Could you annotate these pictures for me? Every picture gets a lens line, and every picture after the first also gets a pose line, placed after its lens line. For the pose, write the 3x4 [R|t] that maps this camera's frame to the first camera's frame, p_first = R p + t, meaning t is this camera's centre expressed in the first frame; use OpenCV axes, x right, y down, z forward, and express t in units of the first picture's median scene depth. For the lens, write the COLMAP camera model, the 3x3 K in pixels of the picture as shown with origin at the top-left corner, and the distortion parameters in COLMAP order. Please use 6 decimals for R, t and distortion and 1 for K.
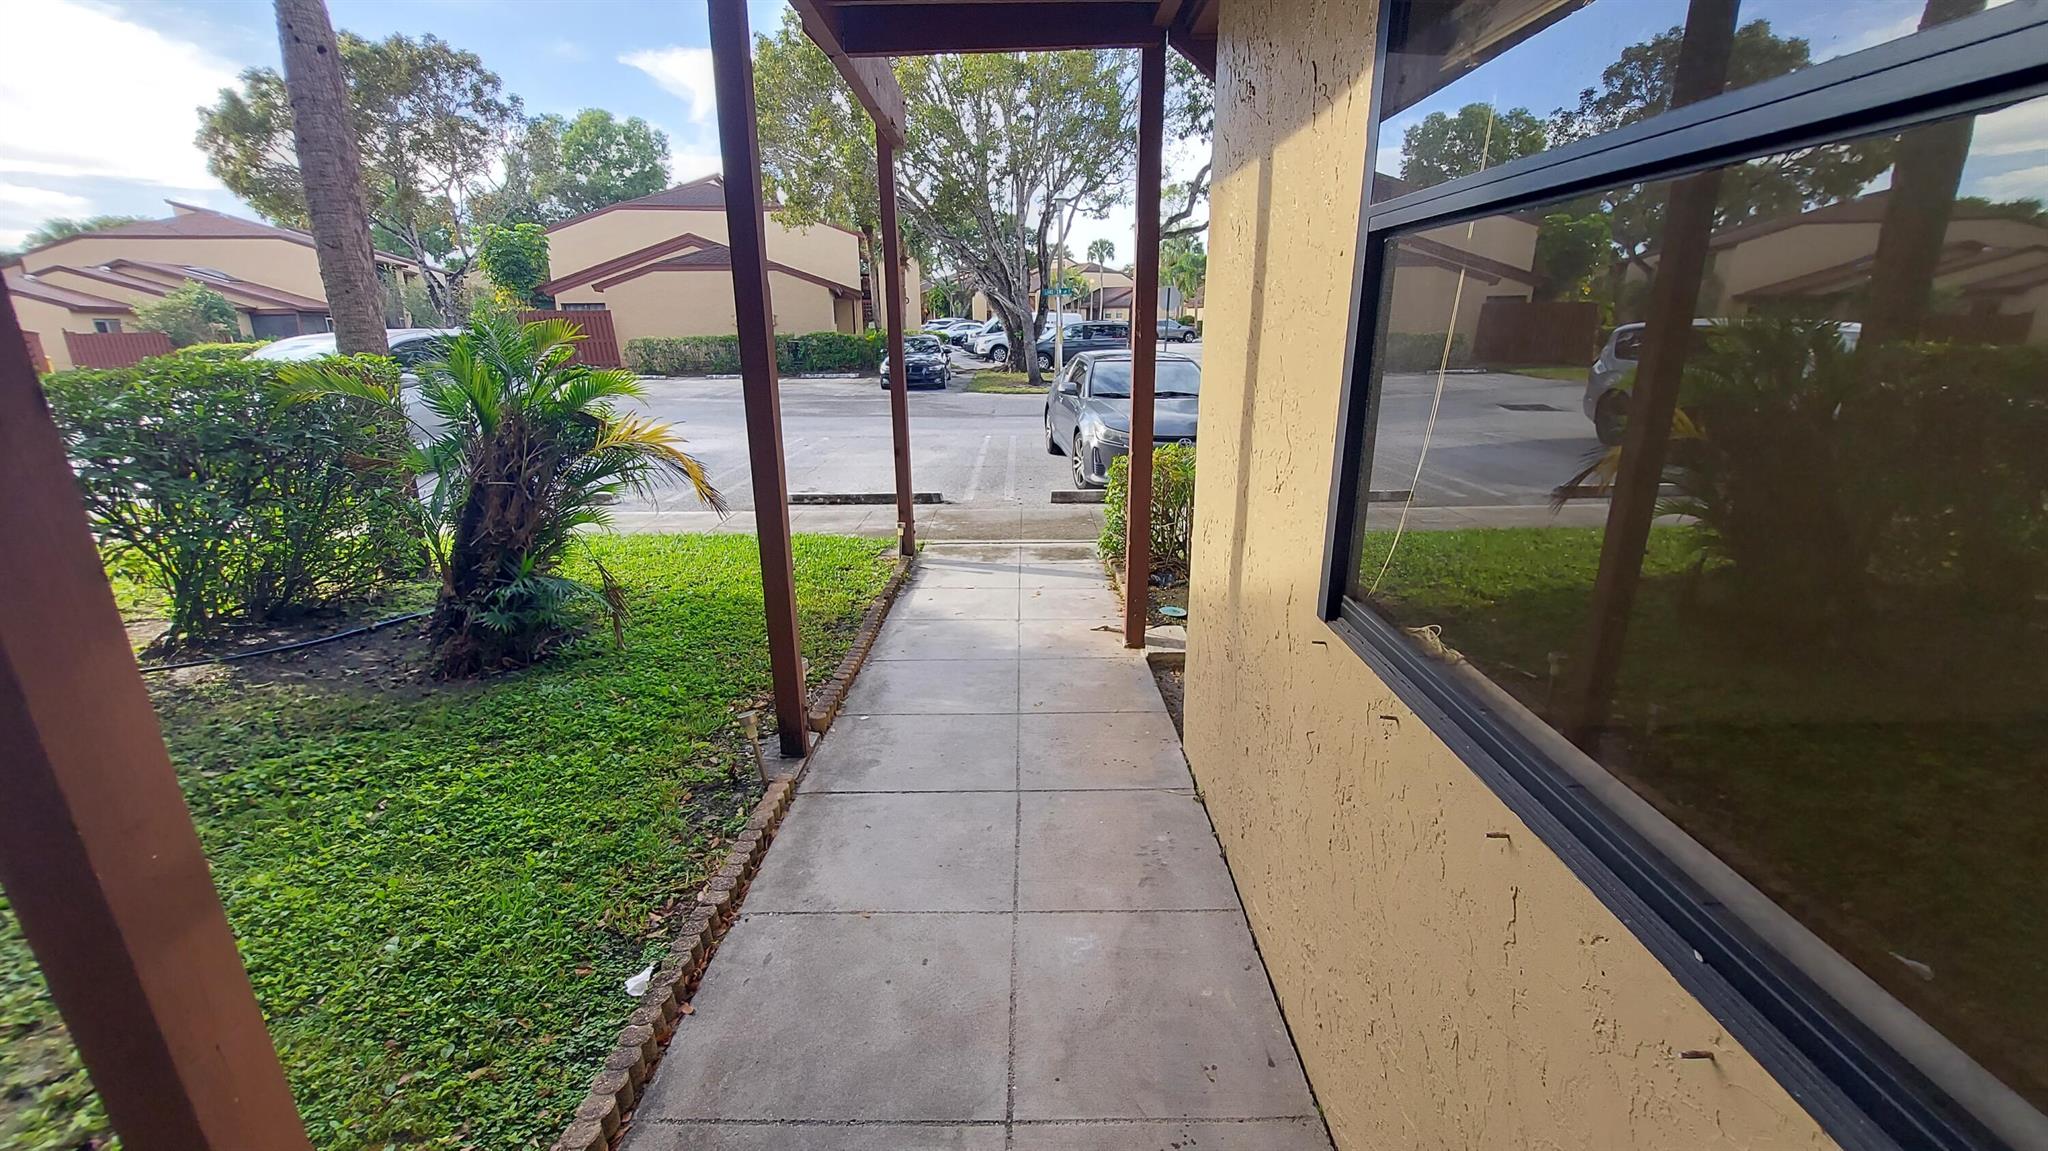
lens RADIAL K [[811.5, 0, 1024.7], [0, 811.5, 571.0], [0, 0, 1]] dist [-0.022737, 0.000580]
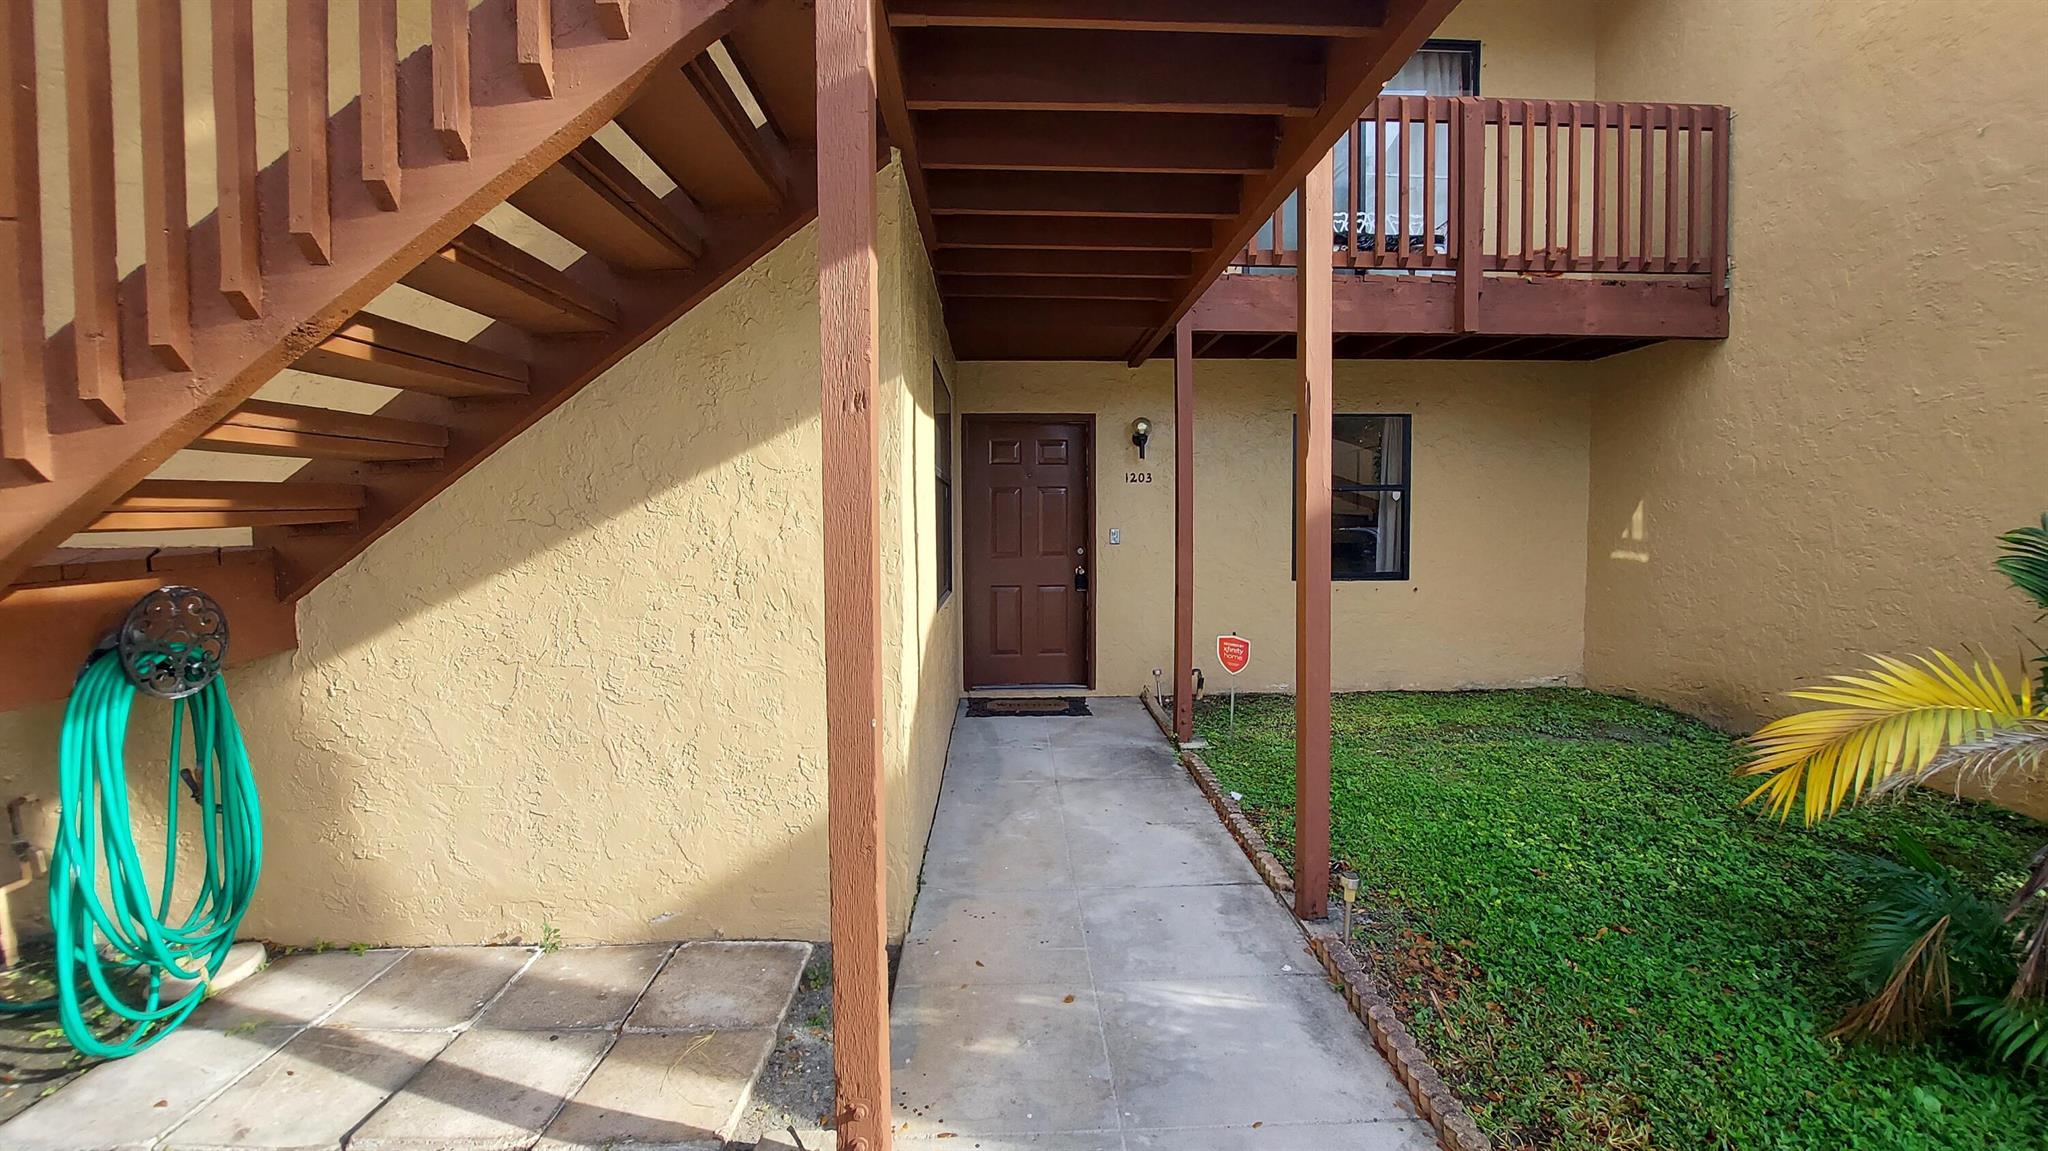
lens RADIAL K [[811.5, 0, 1024.7], [0, 811.5, 571.0], [0, 0, 1]] dist [-0.022737, 0.000580]
pose [[-0.999178, 0.012664, -0.038500, 0.120143], [-0.002192, 0.931650, 0.363350, -0.636085], [0.040470, 0.363136, -0.930857, 2.107003]]
